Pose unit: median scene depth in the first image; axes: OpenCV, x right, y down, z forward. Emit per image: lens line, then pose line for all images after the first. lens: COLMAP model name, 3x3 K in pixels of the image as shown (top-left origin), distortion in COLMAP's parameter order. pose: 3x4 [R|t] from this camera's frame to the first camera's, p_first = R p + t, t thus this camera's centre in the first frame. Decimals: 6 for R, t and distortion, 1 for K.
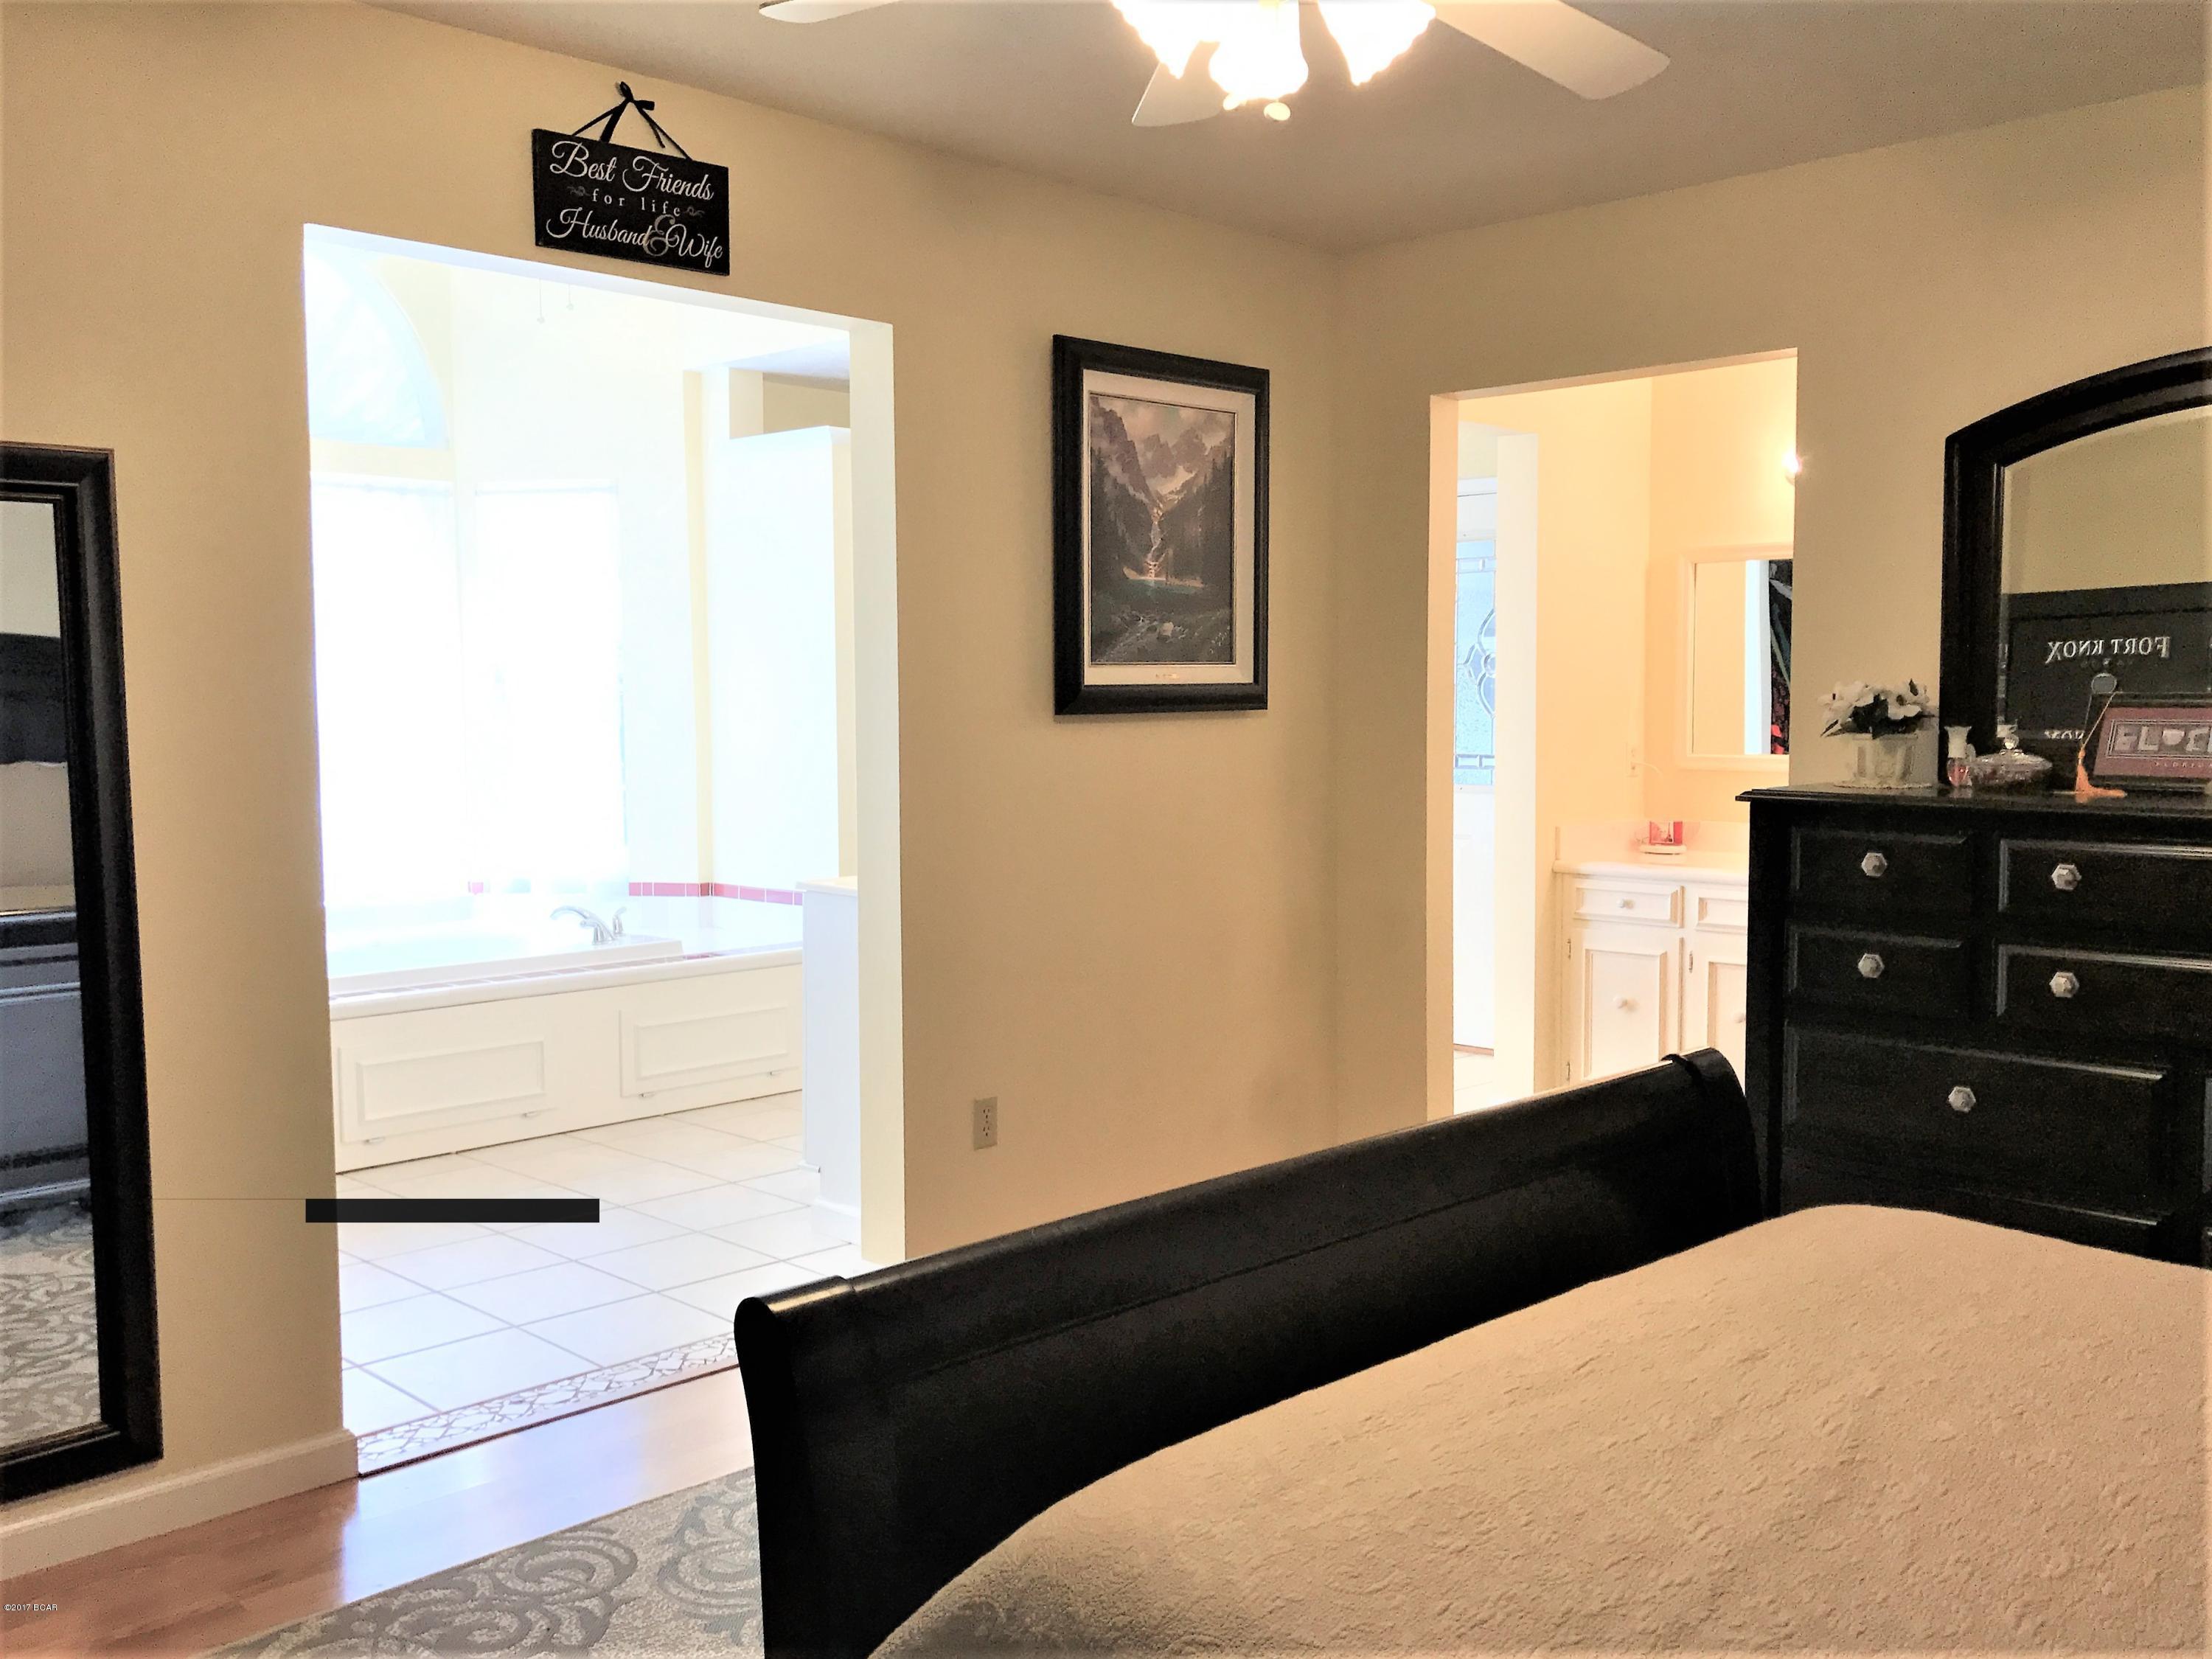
lens RADIAL K [[1849.0, 0, 1105.8], [0, 1849.0, 815.0], [0, 0, 1]] dist [0.038601, -0.056704]
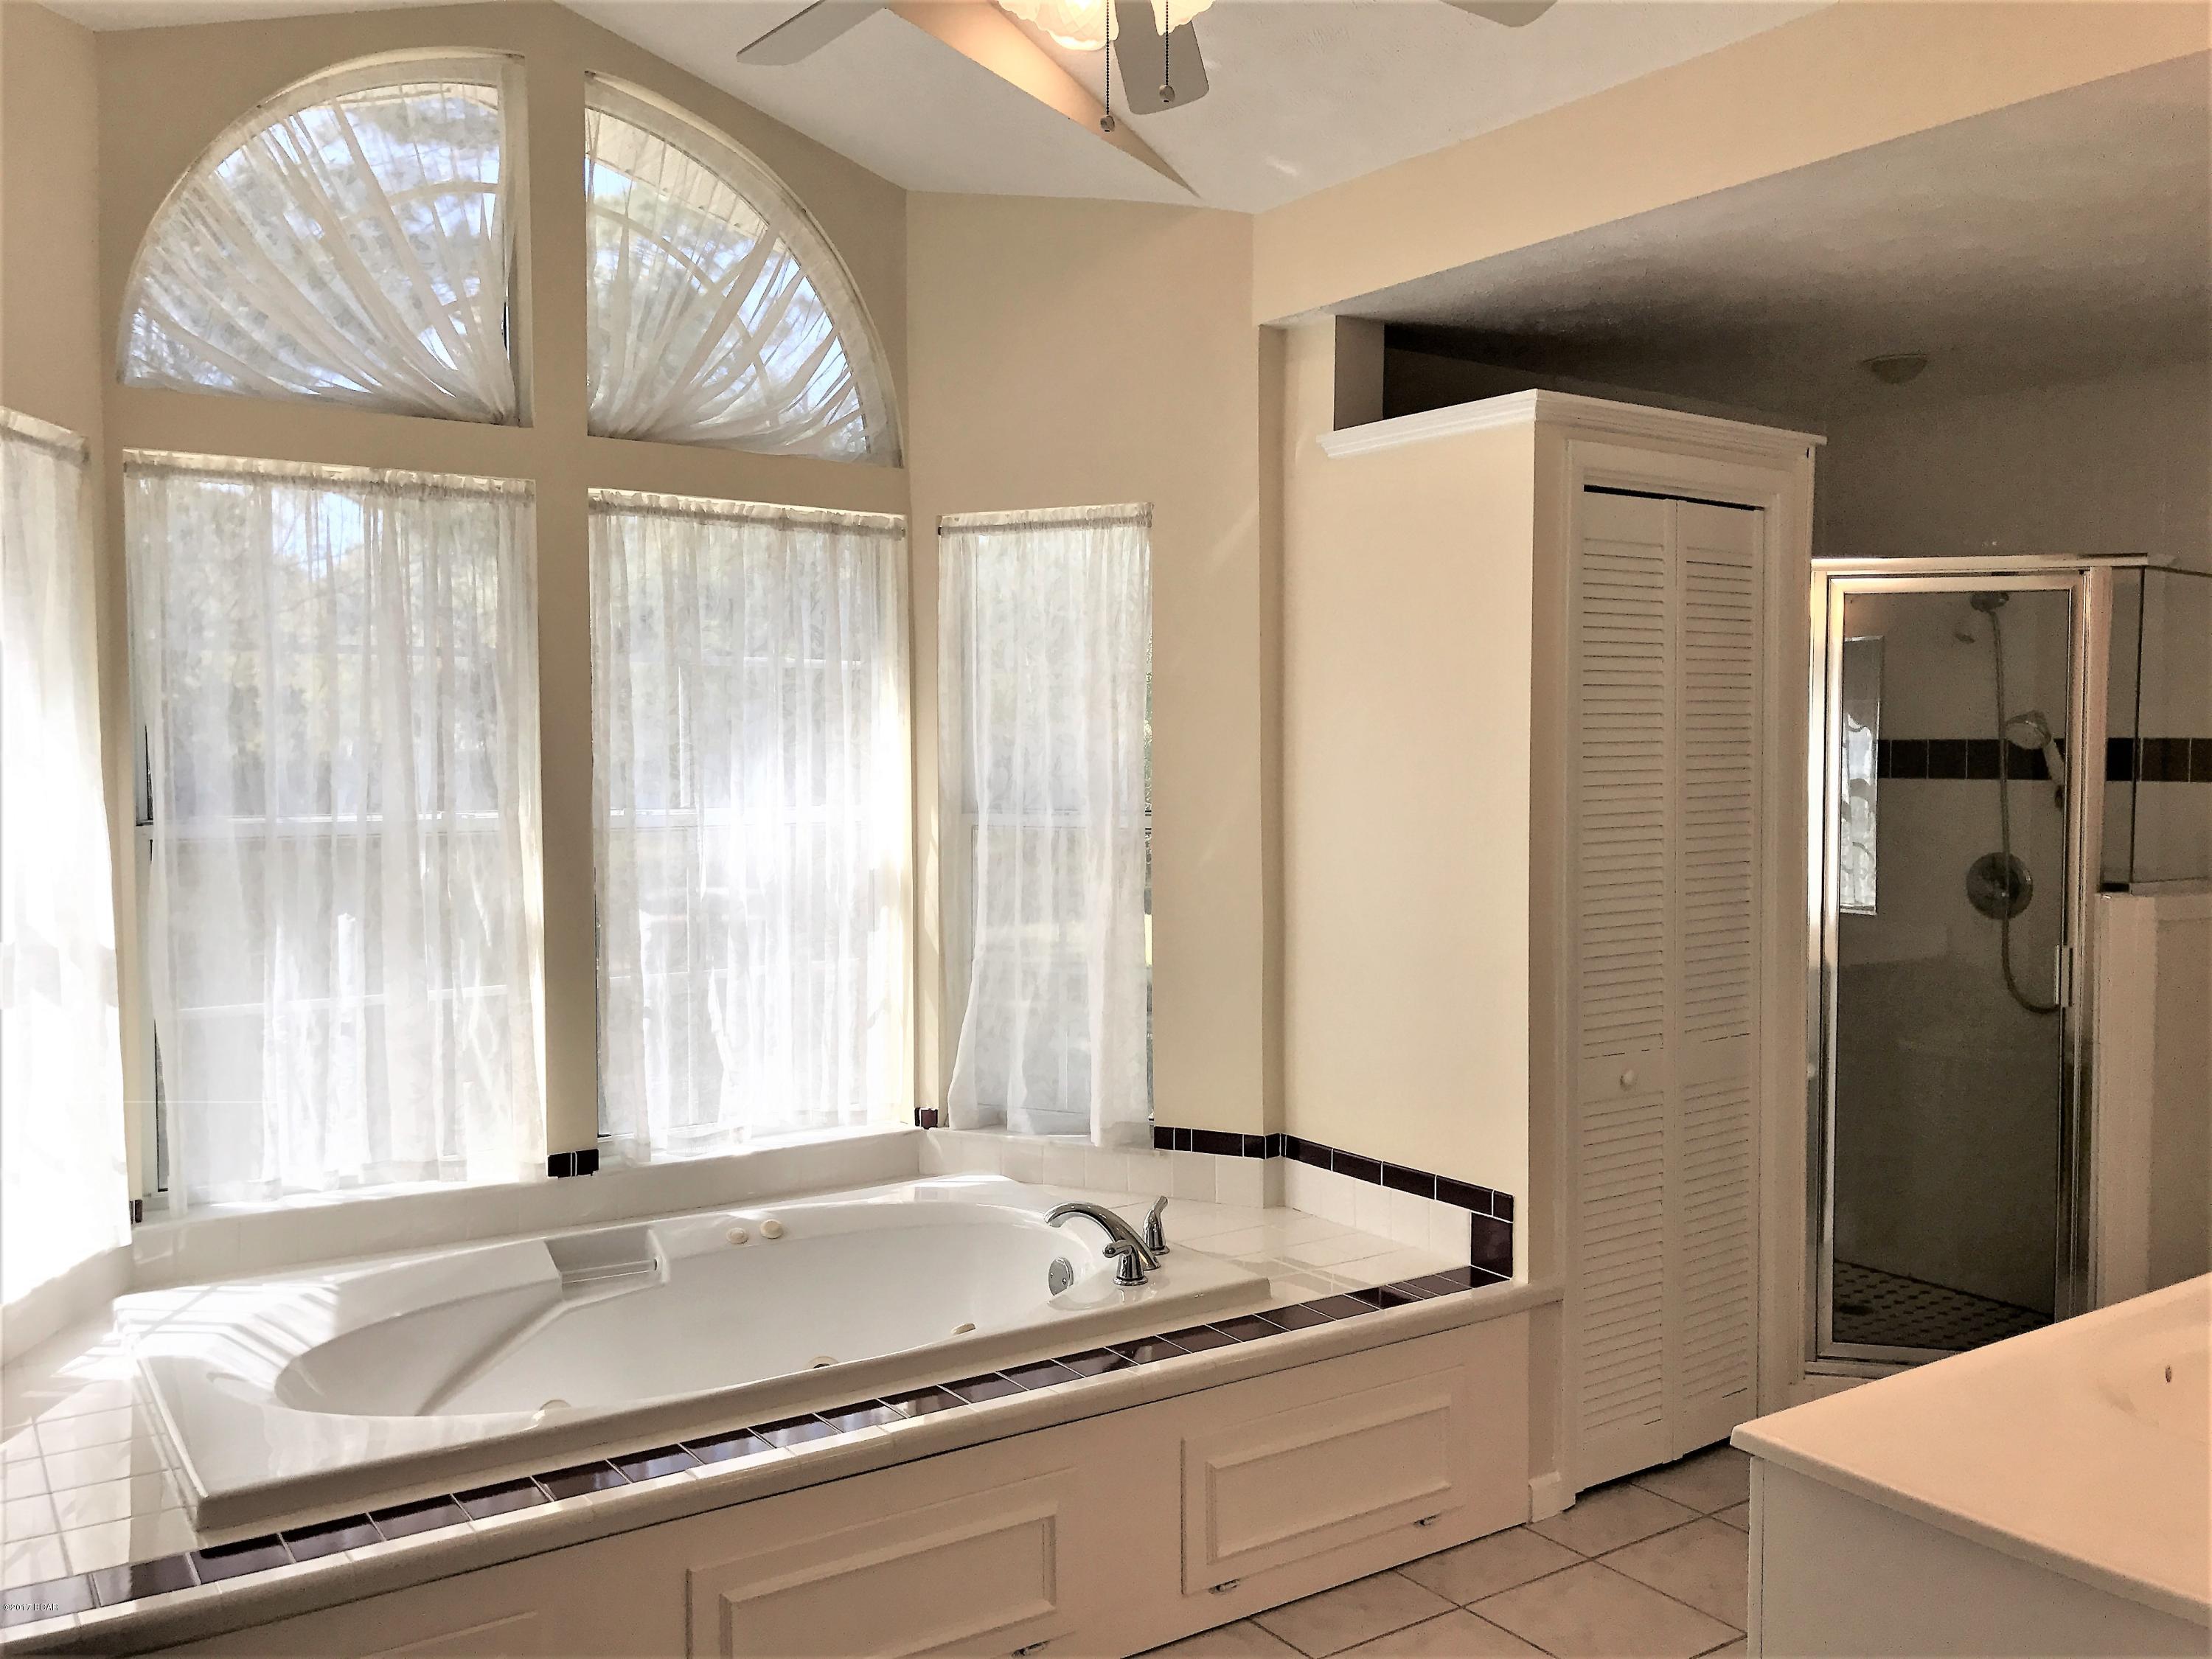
lens RADIAL K [[1849.0, 0, 1111.7], [0, 1849.0, 841.7], [0, 0, 1]] dist [0.038601, -0.056704]
pose [[0.976266, 0.008159, -0.216421, -0.140184], [-0.013289, 0.999664, -0.022261, -0.050853], [0.216167, 0.024609, 0.976046, 0.385028]]
